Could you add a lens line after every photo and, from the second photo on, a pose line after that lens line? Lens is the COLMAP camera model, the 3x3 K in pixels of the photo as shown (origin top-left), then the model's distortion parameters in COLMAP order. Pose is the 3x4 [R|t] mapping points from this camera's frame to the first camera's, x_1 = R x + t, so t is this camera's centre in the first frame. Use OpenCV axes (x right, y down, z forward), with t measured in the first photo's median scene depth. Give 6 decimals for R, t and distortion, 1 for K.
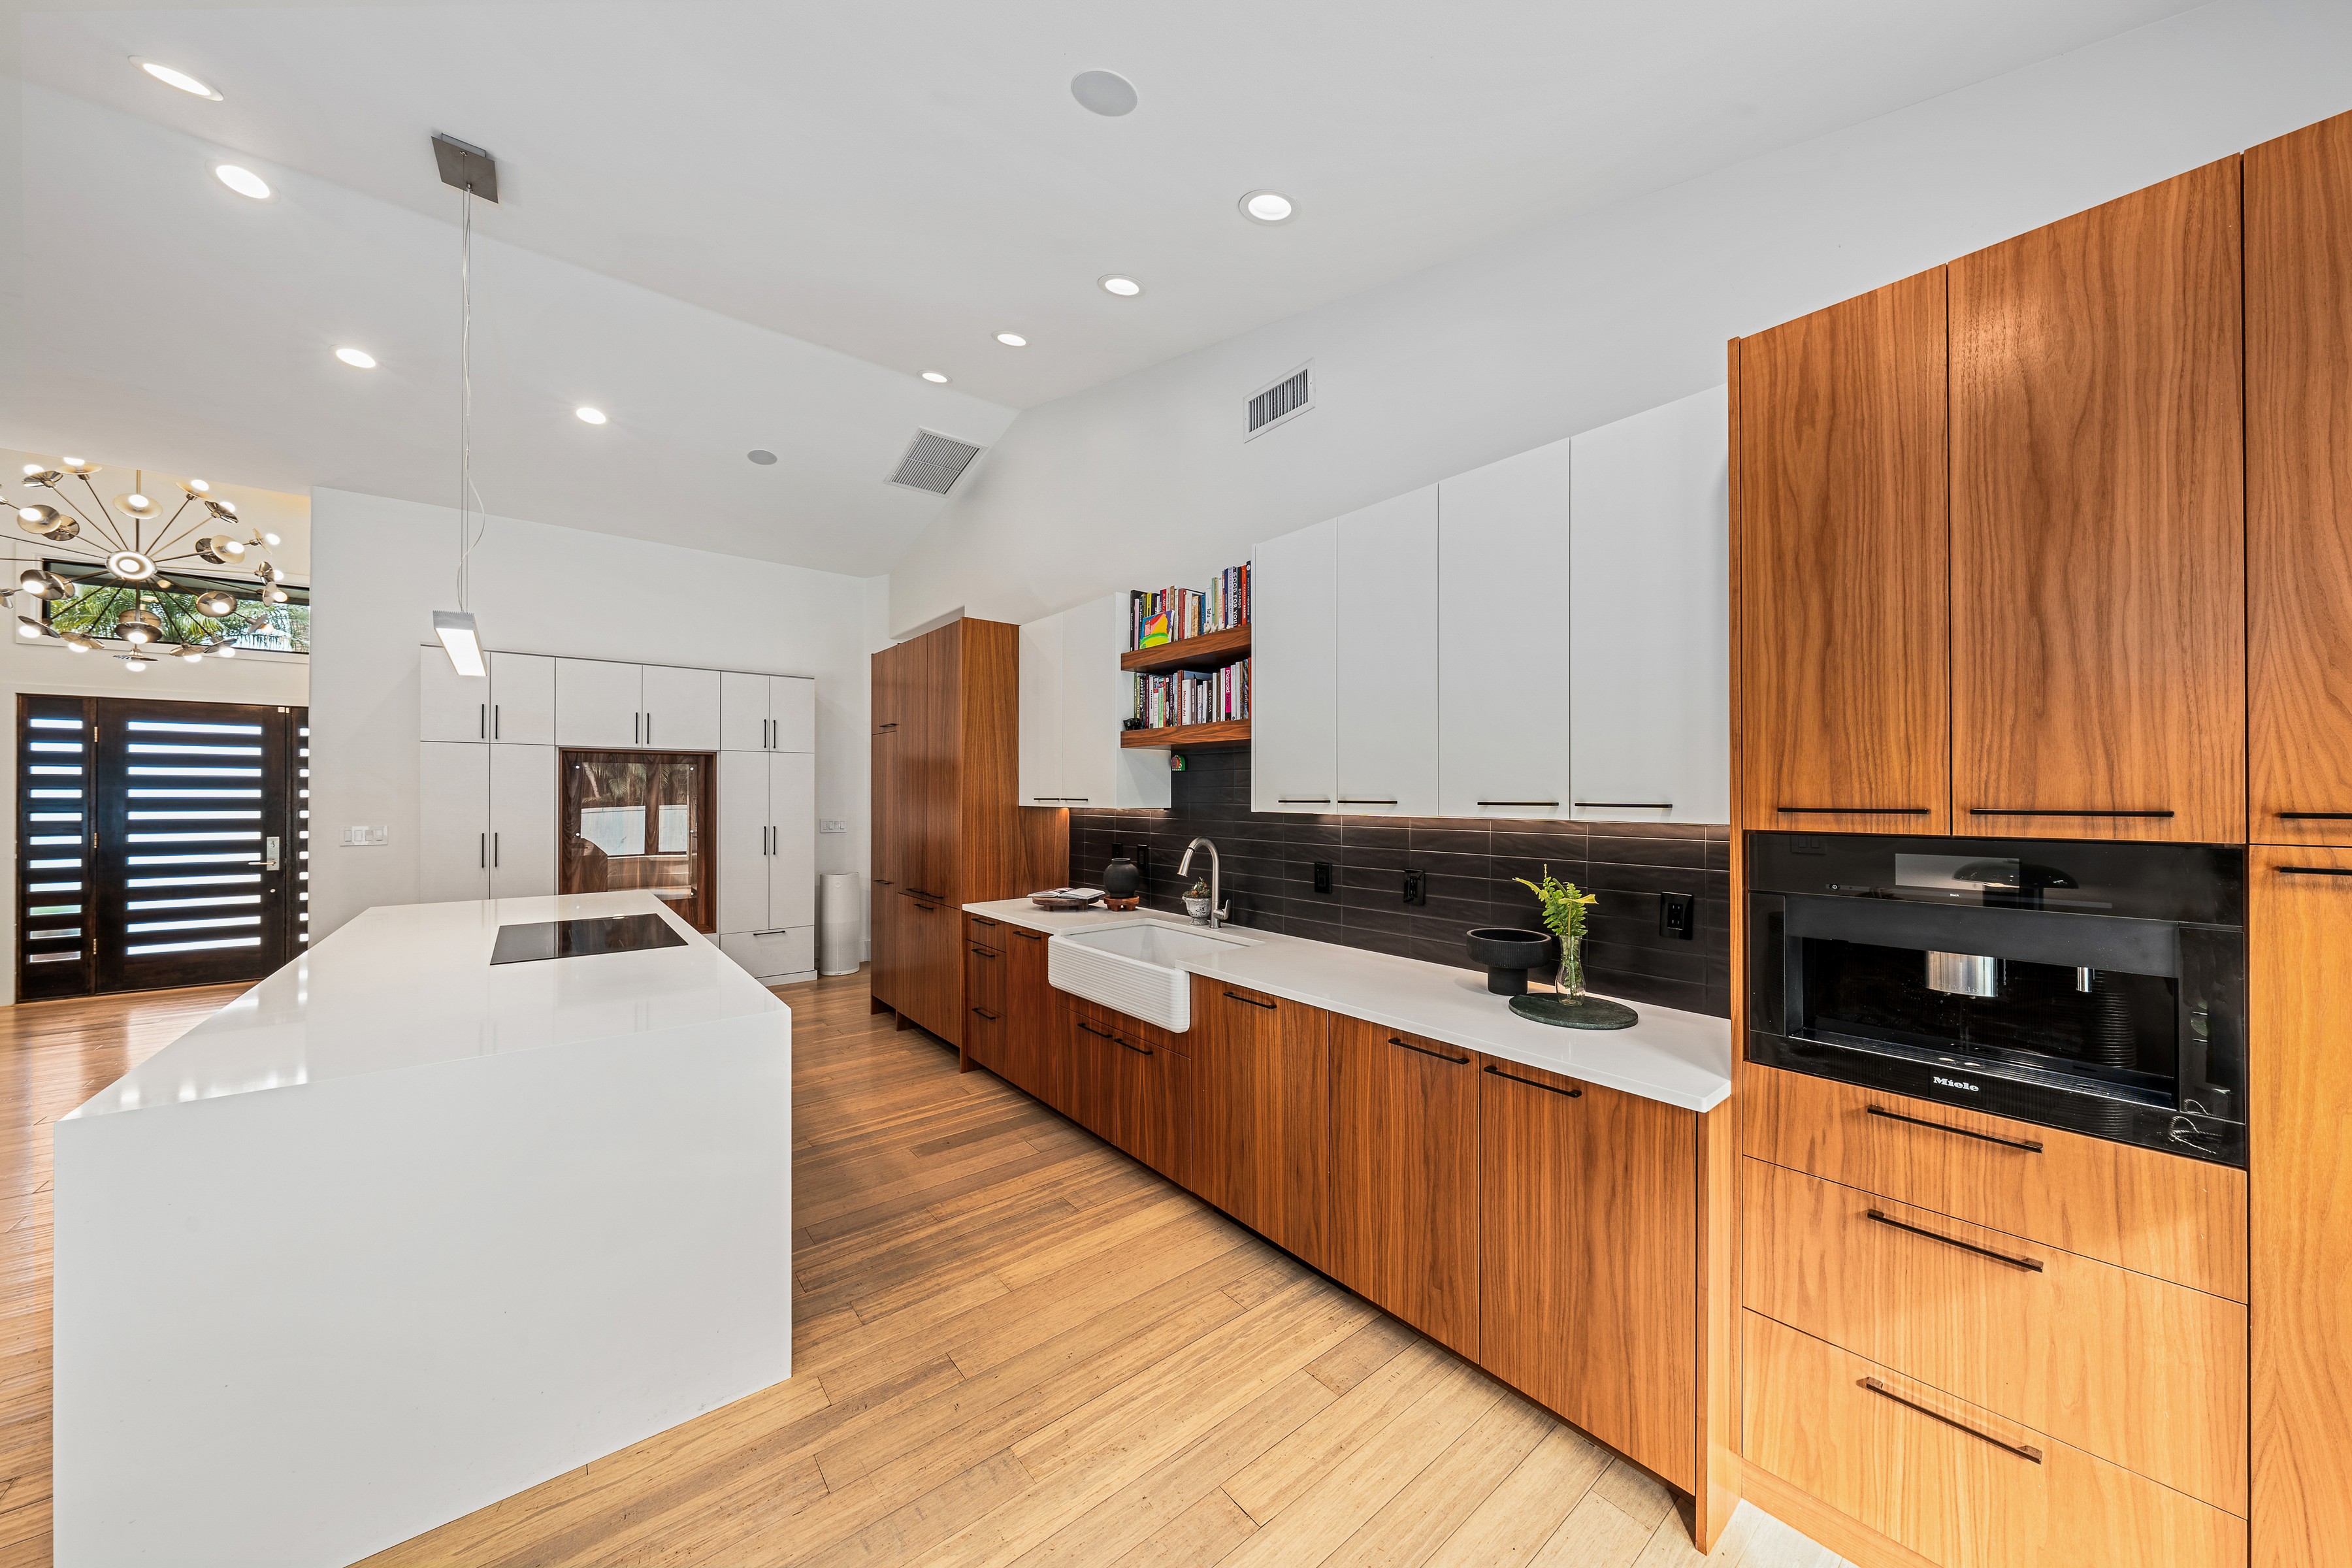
lens RADIAL K [[797.5, 0, 1176.2], [0, 797.5, 790.1], [0, 0, 1]] dist [-0.006277, 0.001029]
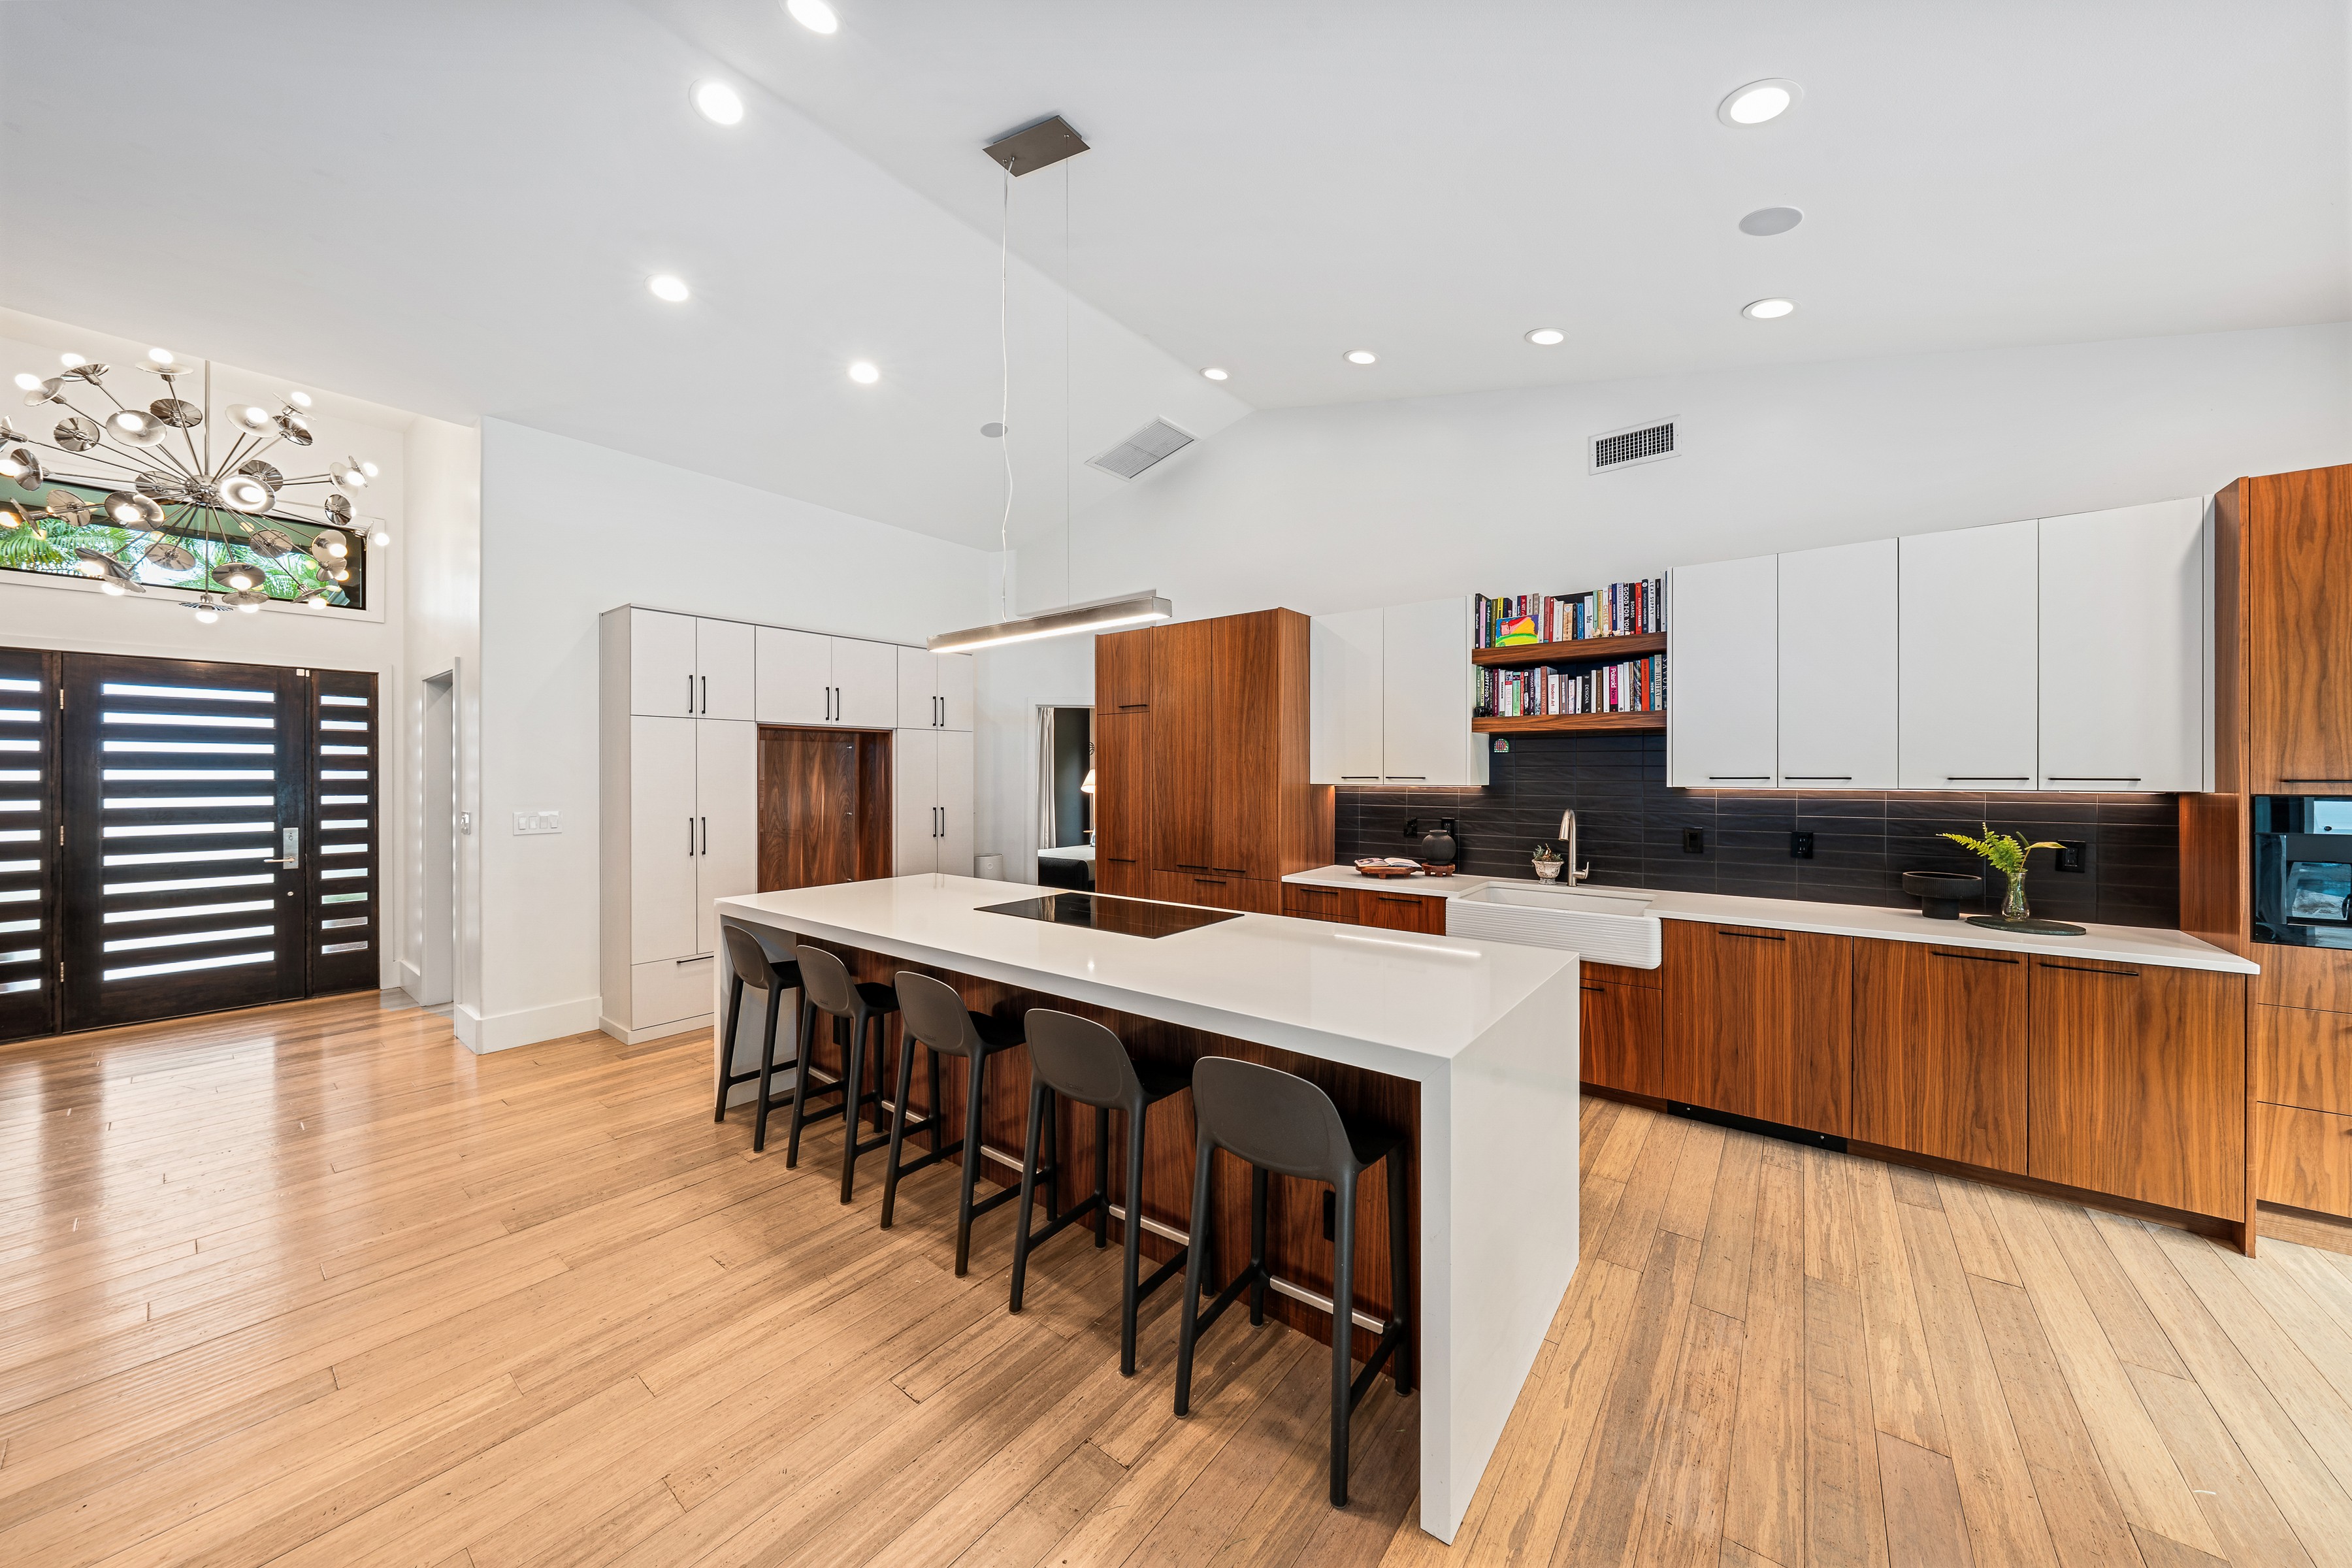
lens RADIAL K [[797.5, 0, 1183.5], [0, 797.5, 773.6], [0, 0, 1]] dist [-0.006277, 0.001029]
pose [[0.973571, -0.001720, 0.228376, -0.936528], [0.000832, 0.999992, 0.003983, 0.001040], [-0.228381, -0.003688, 0.973565, -0.016972]]
